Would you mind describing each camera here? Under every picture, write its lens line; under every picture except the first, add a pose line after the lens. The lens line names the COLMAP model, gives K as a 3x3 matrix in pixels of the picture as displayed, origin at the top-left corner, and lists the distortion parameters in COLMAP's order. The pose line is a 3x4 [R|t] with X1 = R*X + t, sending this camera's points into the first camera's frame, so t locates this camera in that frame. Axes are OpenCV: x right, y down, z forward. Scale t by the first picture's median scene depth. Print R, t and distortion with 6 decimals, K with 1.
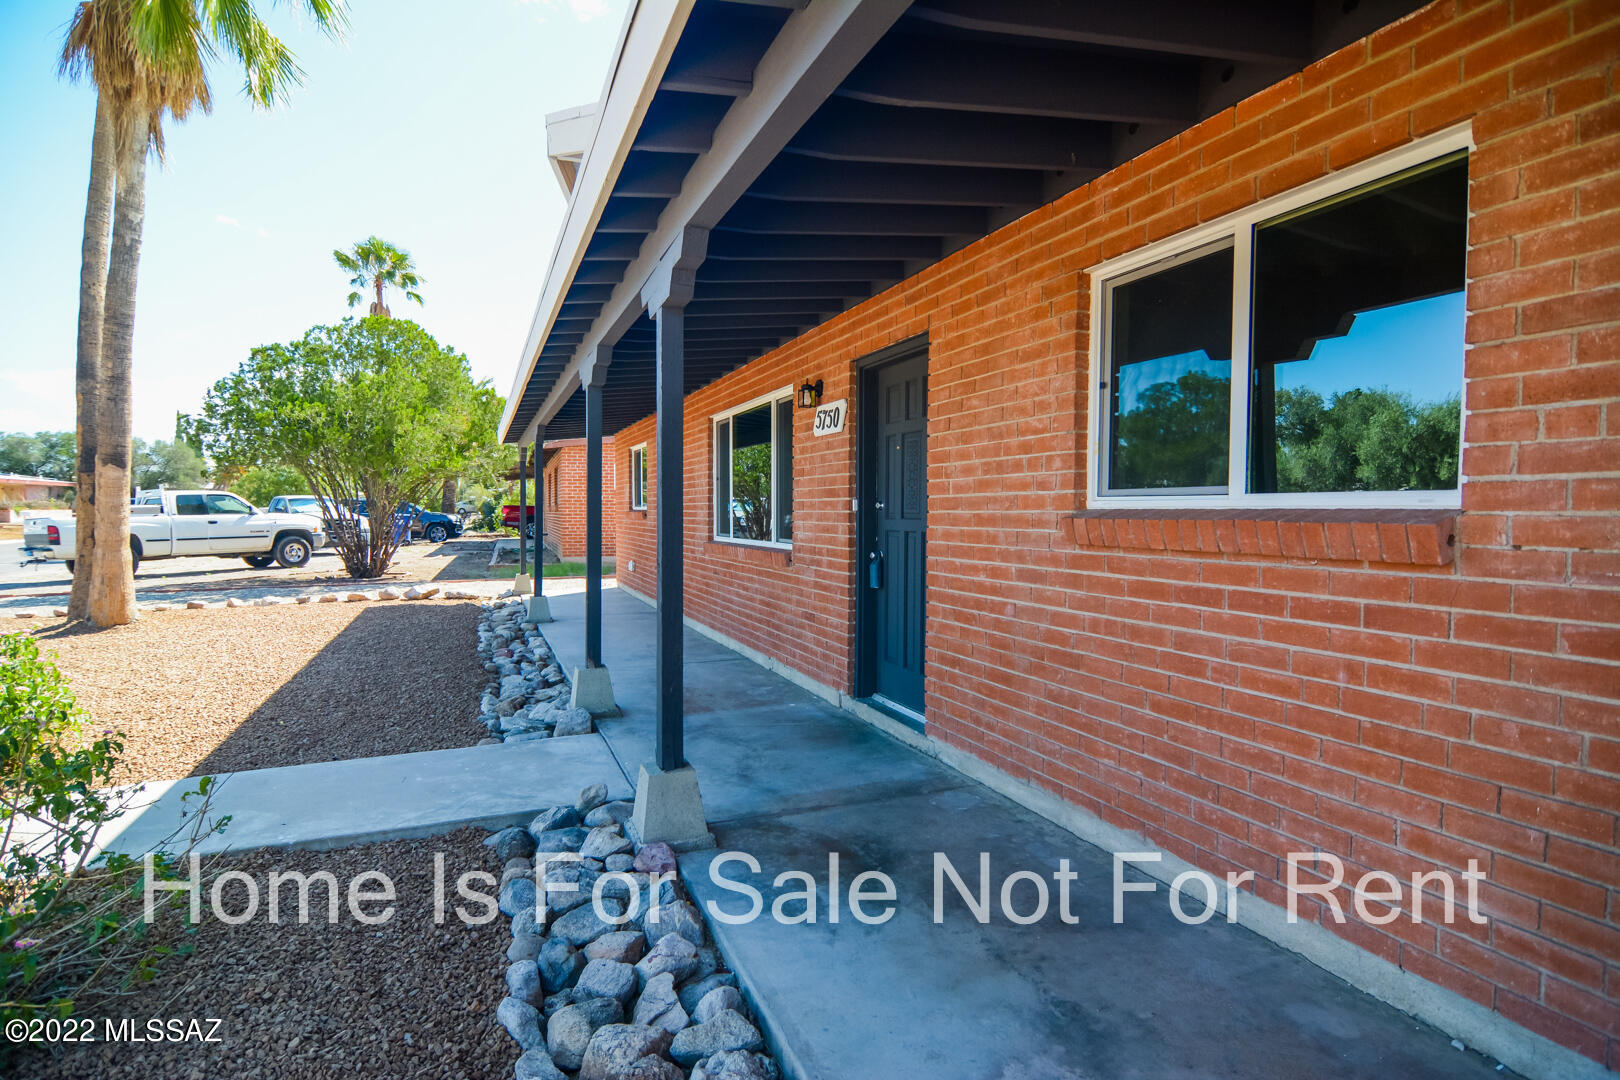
lens RADIAL K [[867.2, 0, 814.2], [0, 867.2, 539.9], [0, 0, 1]] dist [-0.020908, 0.000893]
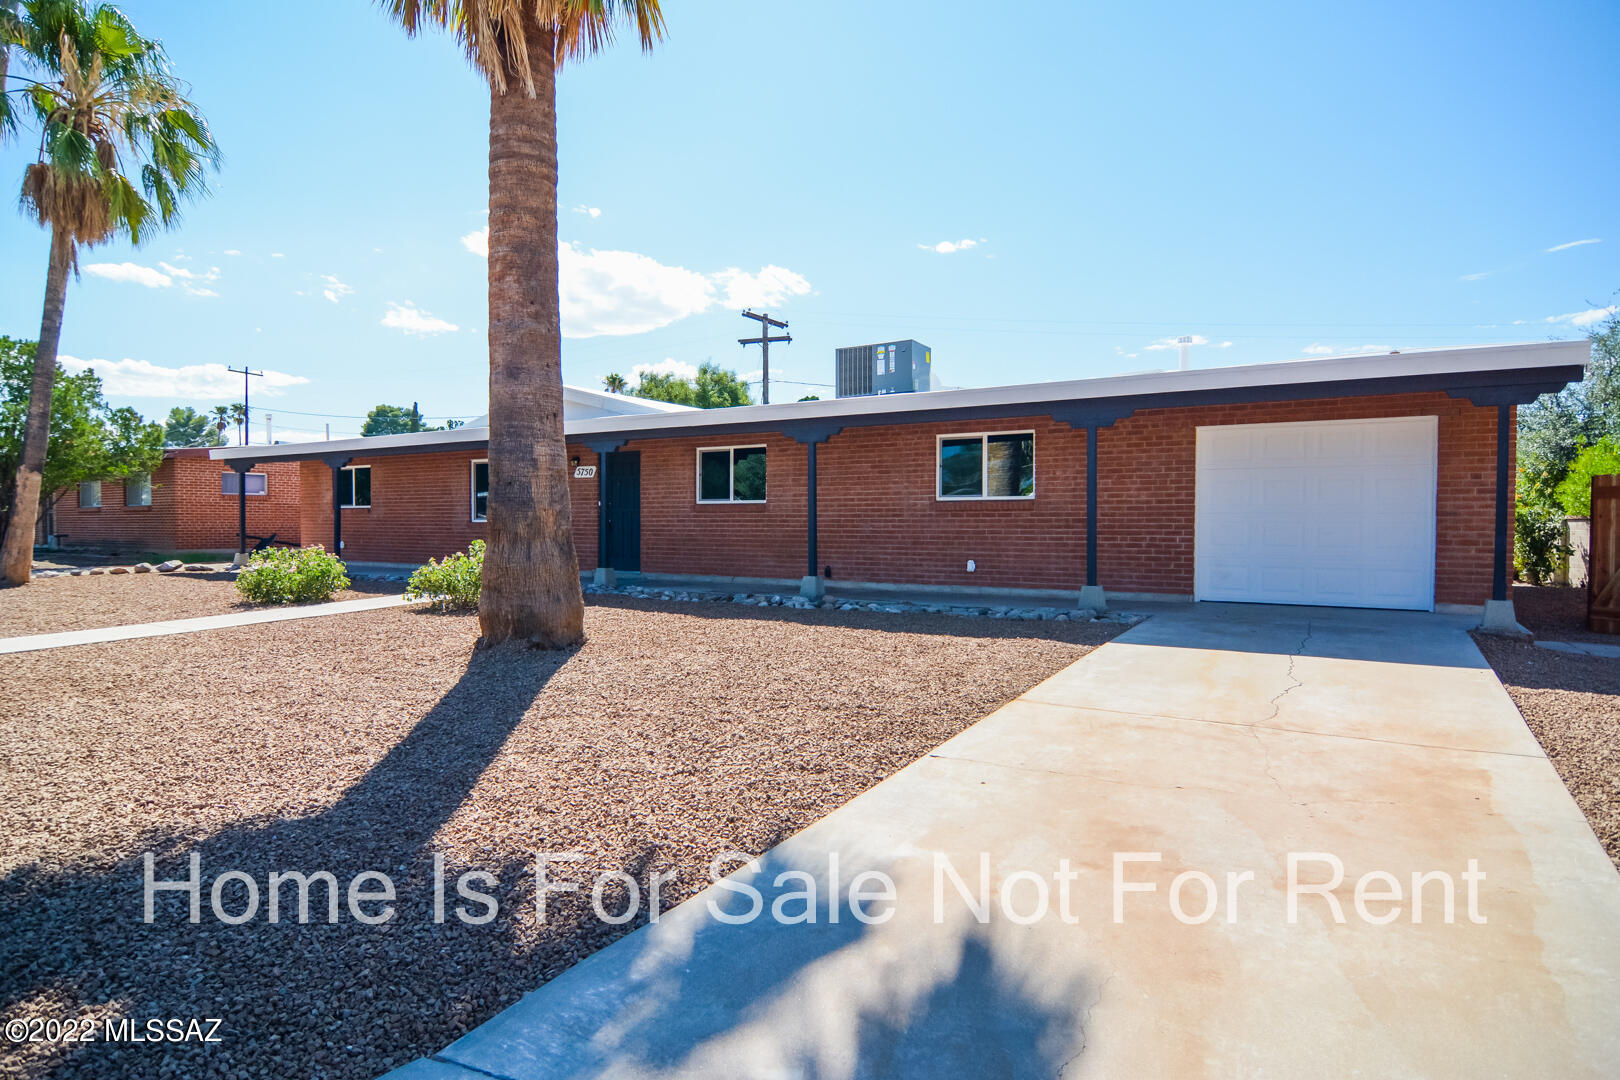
lens RADIAL K [[867.2, 0, 814.2], [0, 867.2, 539.9], [0, 0, 1]] dist [-0.020908, 0.000893]
pose [[0.791321, -0.011499, 0.611293, -1.130713], [0.020879, 0.999748, -0.008223, 0.116888], [-0.611044, 0.019270, 0.791362, -1.673304]]
